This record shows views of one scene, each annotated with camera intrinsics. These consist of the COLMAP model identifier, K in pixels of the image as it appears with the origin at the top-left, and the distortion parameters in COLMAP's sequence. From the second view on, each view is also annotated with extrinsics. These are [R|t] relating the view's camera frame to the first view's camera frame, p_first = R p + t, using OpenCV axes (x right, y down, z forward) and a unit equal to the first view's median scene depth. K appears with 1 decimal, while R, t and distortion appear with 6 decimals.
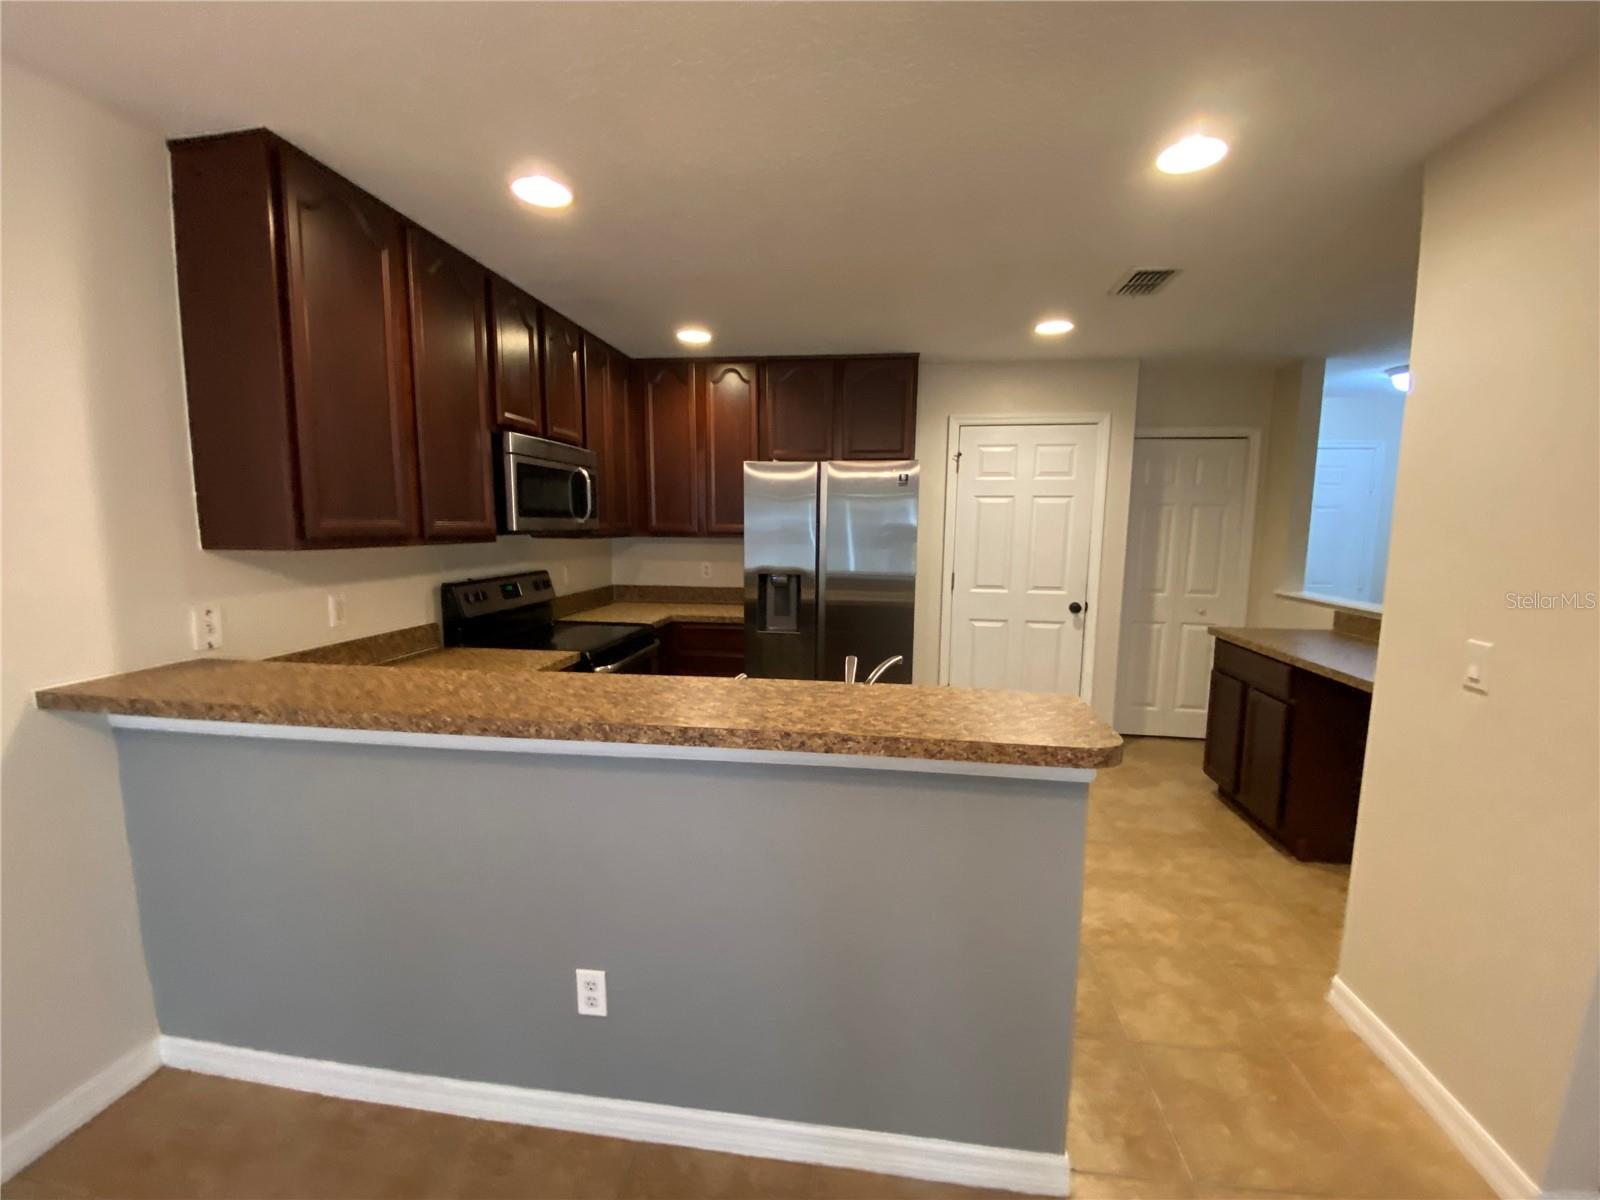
lens RADIAL K [[650.3, 0, 800.0], [0, 650.3, 600.0], [0, 0, 1]] dist [0.039950, -0.029973]
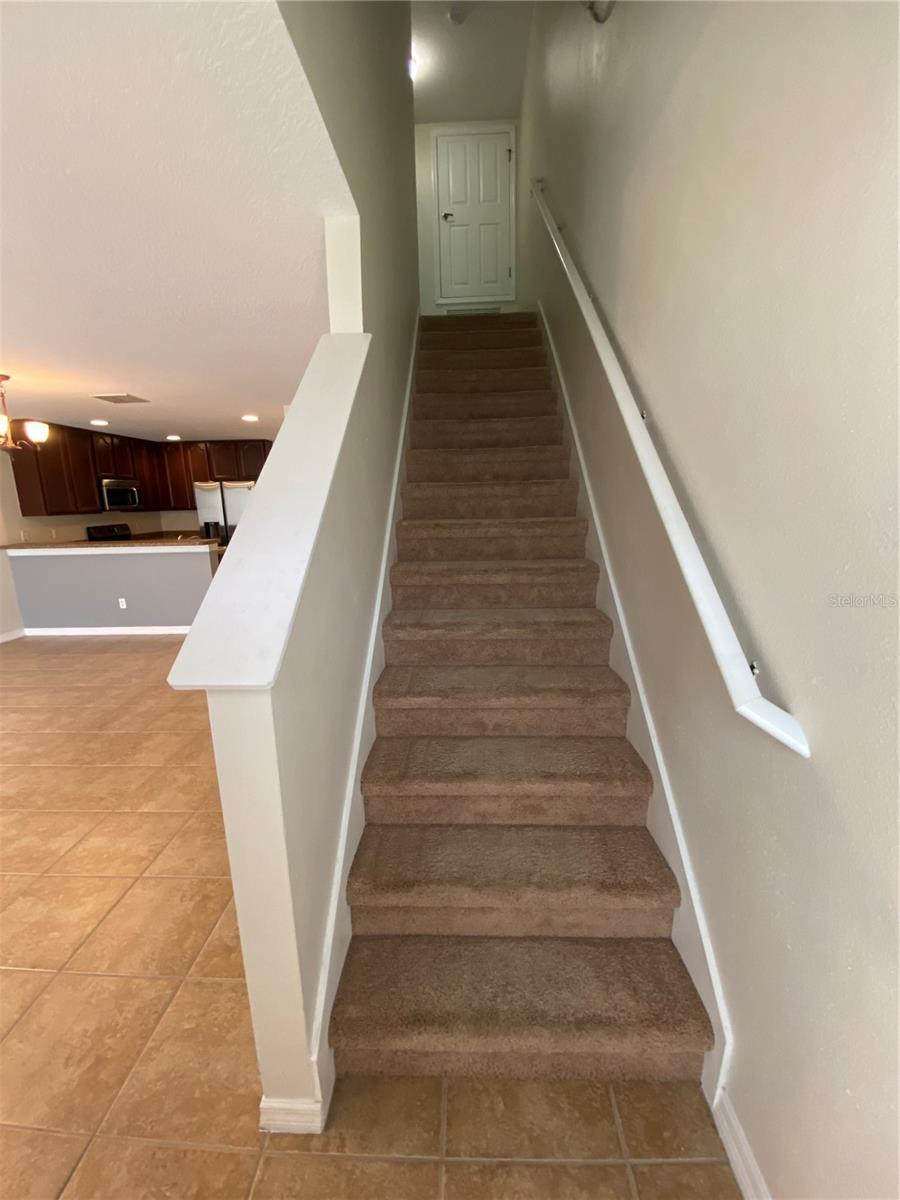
lens RADIAL K [[487.7, 0, 450.0], [0, 487.7, 600.0], [0, 0, 1]] dist [0.039950, -0.029973]
pose [[0.994701, -0.051847, 0.088778, 0.846375], [0.043987, 0.995121, 0.088319, 0.165795], [-0.092924, -0.083946, 0.992128, -1.363456]]
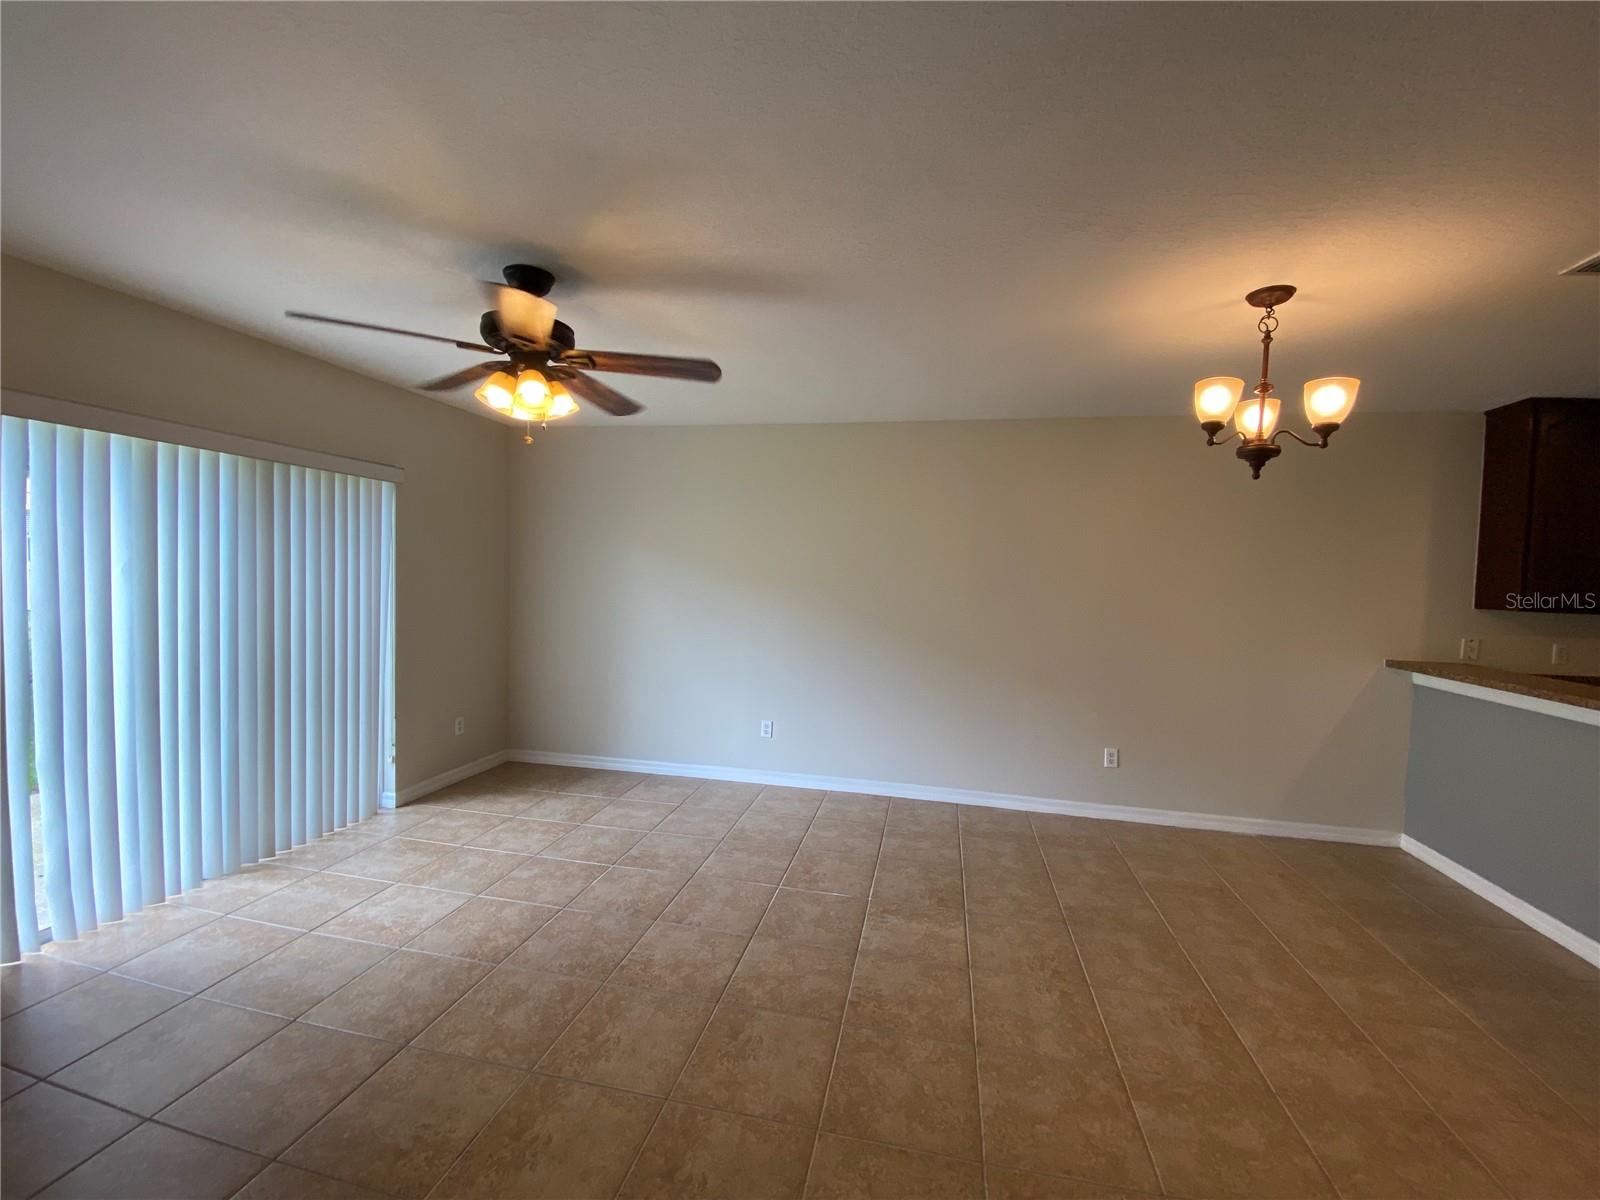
lens RADIAL K [[650.3, 0, 800.0], [0, 650.3, 600.0], [0, 0, 1]] dist [0.039950, -0.029973]
pose [[-0.062955, 0.035386, -0.997389, 0.662634], [-0.152410, 0.987308, 0.044648, 0.066895], [0.986310, 0.154823, -0.056763, -0.497135]]
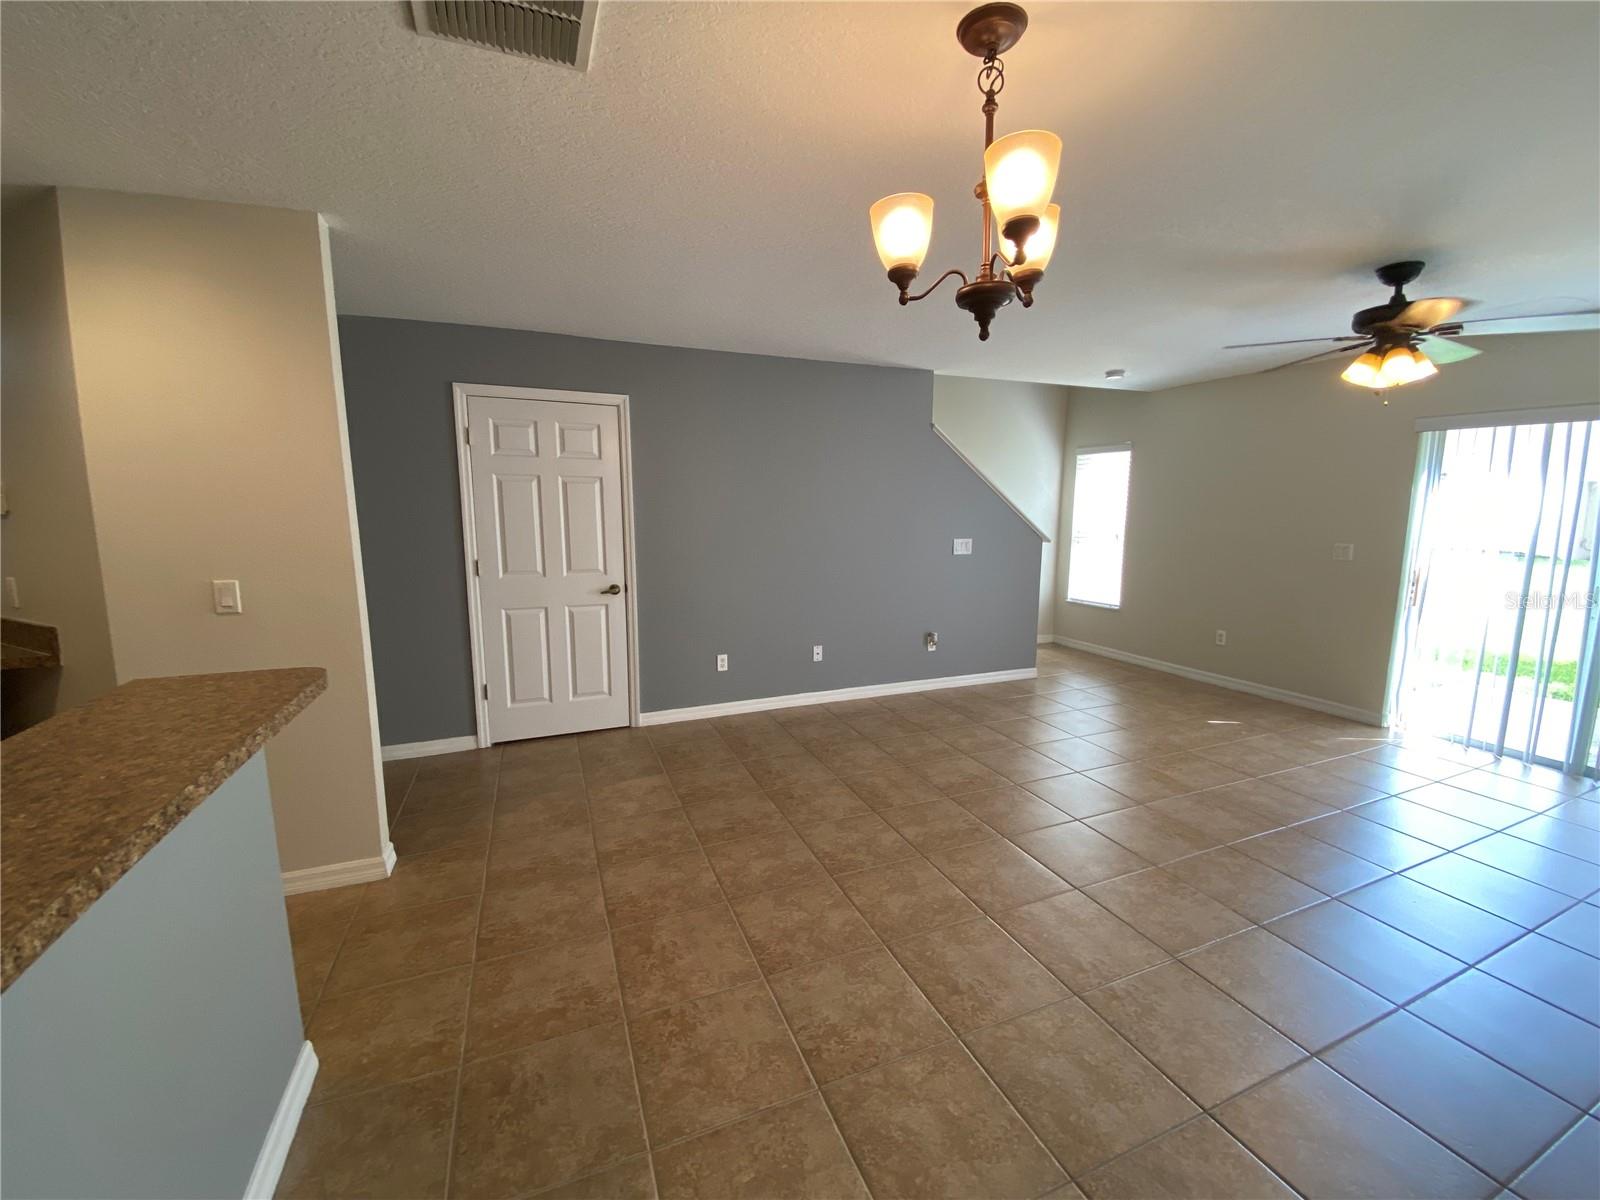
lens RADIAL K [[650.3, 0, 800.0], [0, 650.3, 600.0], [0, 0, 1]] dist [0.039950, -0.029973]
pose [[-0.499894, -0.131582, 0.856033, -0.405053], [0.107163, 0.971399, 0.211894, -0.042233], [-0.859431, 0.197660, -0.471496, 0.267772]]
